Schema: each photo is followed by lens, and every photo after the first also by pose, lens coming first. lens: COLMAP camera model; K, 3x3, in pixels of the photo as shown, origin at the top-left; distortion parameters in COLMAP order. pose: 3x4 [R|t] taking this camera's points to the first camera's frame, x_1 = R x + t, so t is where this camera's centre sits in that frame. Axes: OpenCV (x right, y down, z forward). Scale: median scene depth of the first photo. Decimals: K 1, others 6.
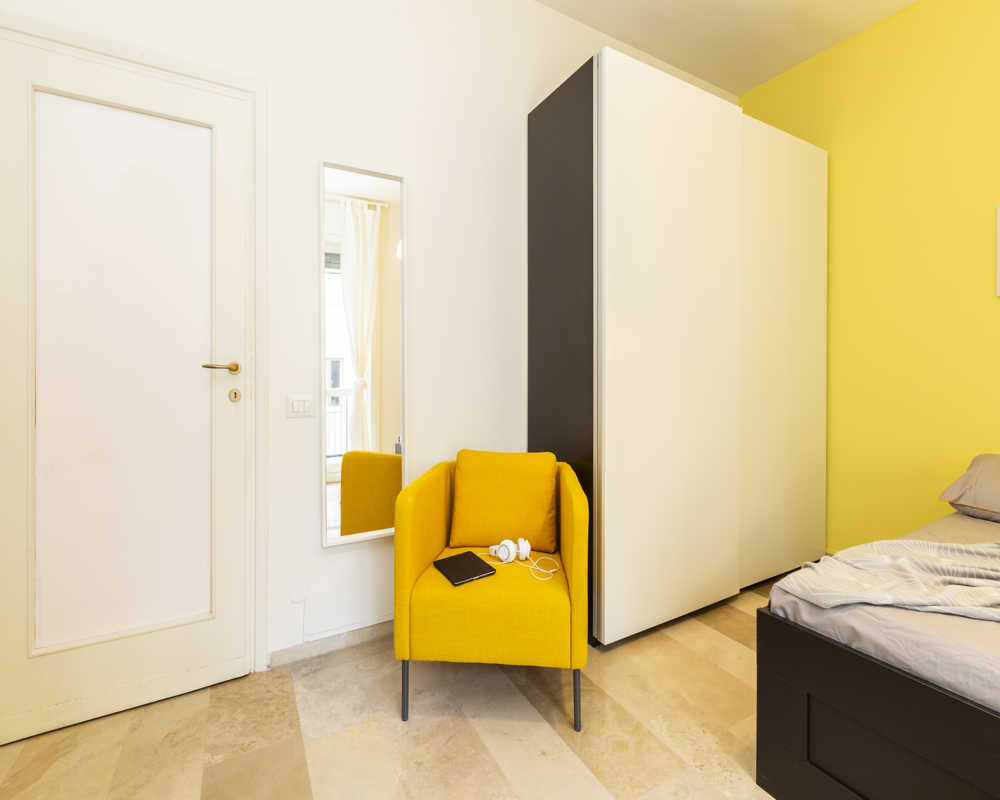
lens RADIAL K [[470.9, 0, 495.7], [0, 470.9, 381.2], [0, 0, 1]] dist [0.005151, -0.000819]
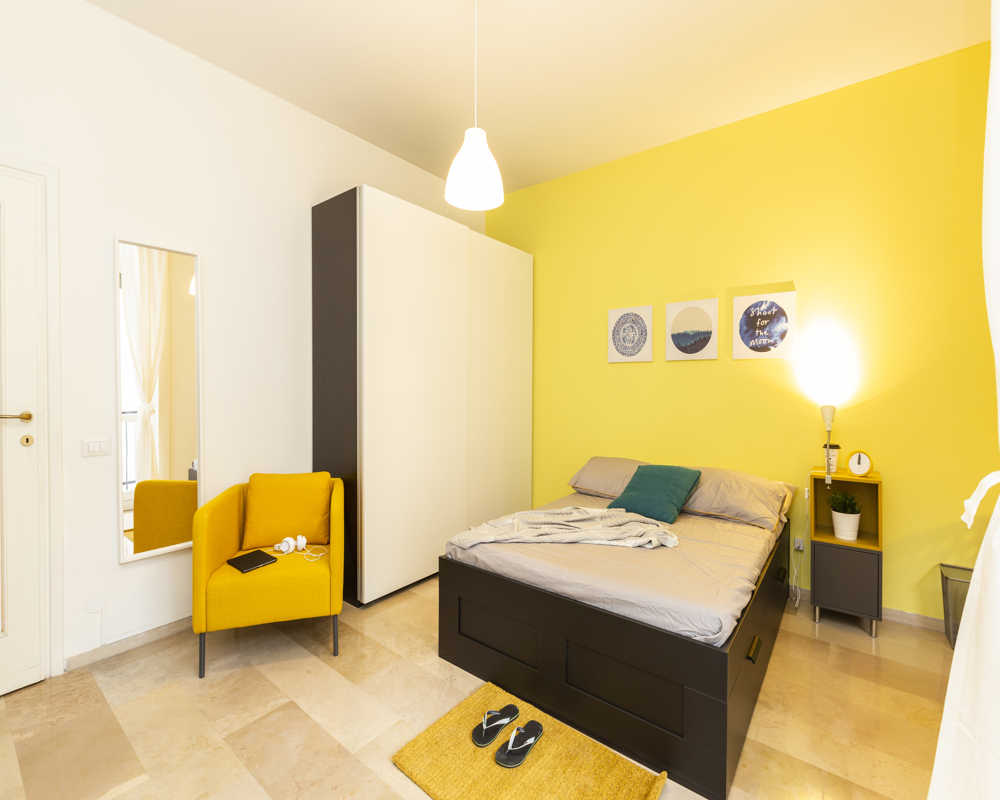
lens RADIAL K [[470.9, 0, 504.5], [0, 470.9, 395.7], [0, 0, 1]] dist [0.005151, -0.000819]
pose [[0.926818, -0.002759, 0.375500, 0.095612], [-0.001545, 0.999937, 0.011160, -0.097381], [-0.375507, -0.010923, 0.926755, -0.521136]]
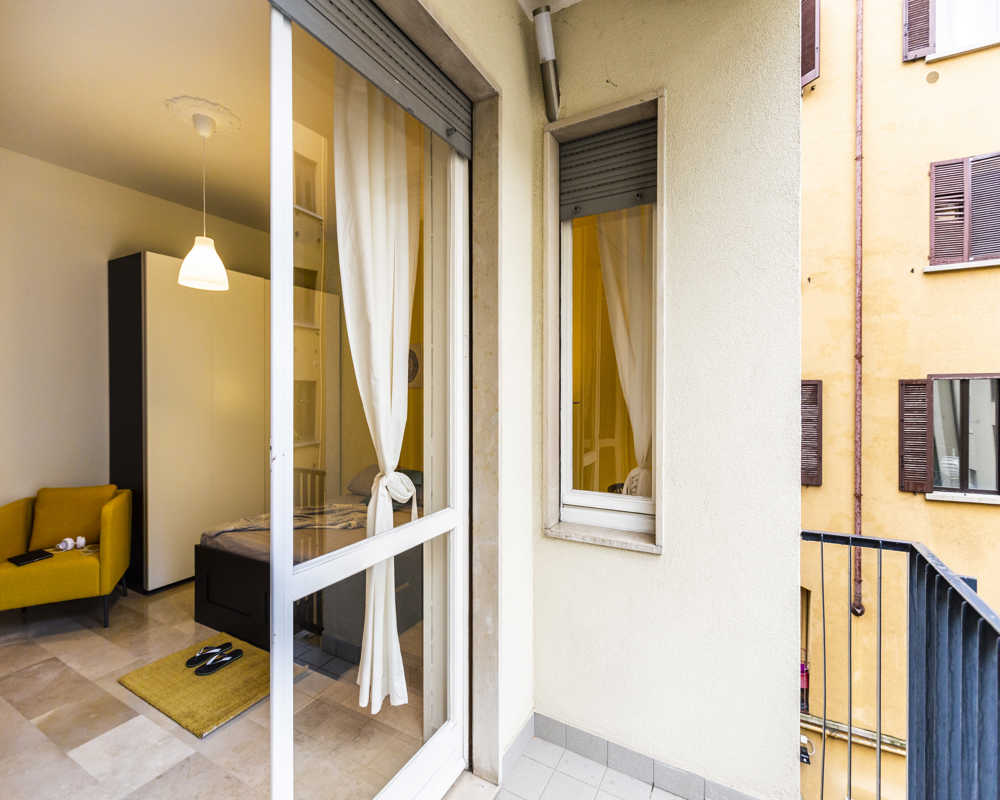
lens RADIAL K [[470.9, 0, 489.2], [0, 470.9, 394.5], [0, 0, 1]] dist [0.005151, -0.000819]
pose [[0.846665, -0.003041, 0.532118, 0.413371], [0.003888, 0.999992, -0.000471, -0.184537], [-0.532113, 0.002468, 0.846670, -1.293456]]
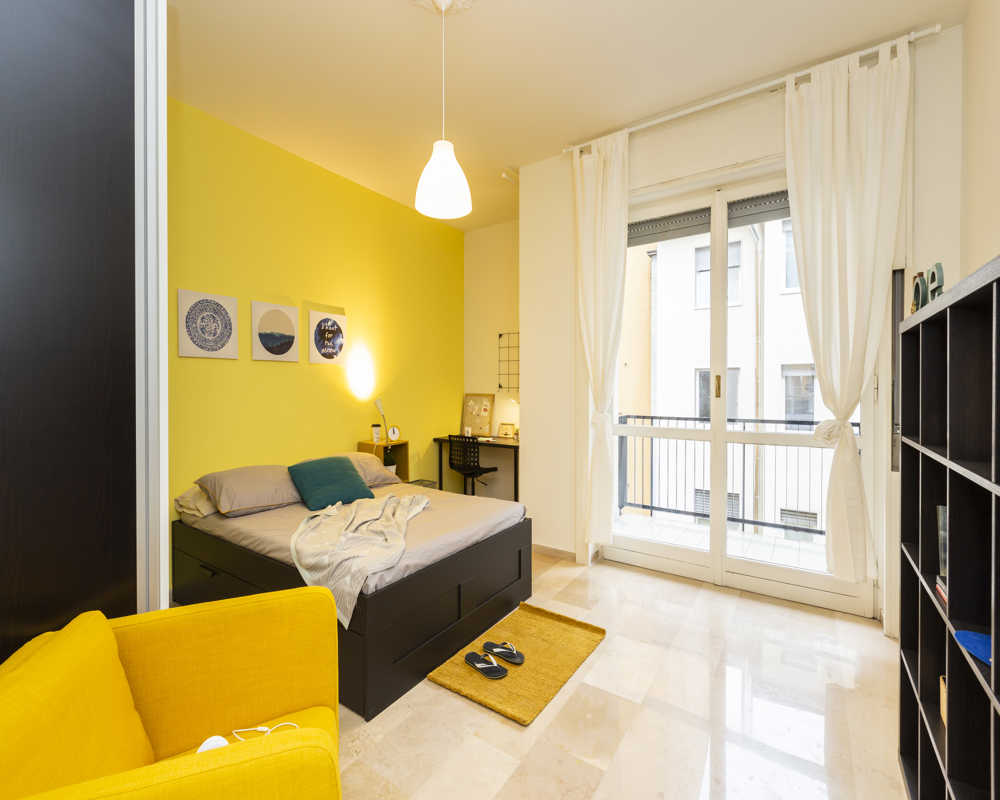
lens RADIAL K [[470.9, 0, 506.3], [0, 470.9, 395.7], [0, 0, 1]] dist [0.005151, -0.000819]
pose [[-0.482412, -0.013921, 0.875834, -0.649233], [0.010479, 0.999710, 0.021661, -0.107058], [-0.875882, 0.019628, -0.482127, 0.980034]]
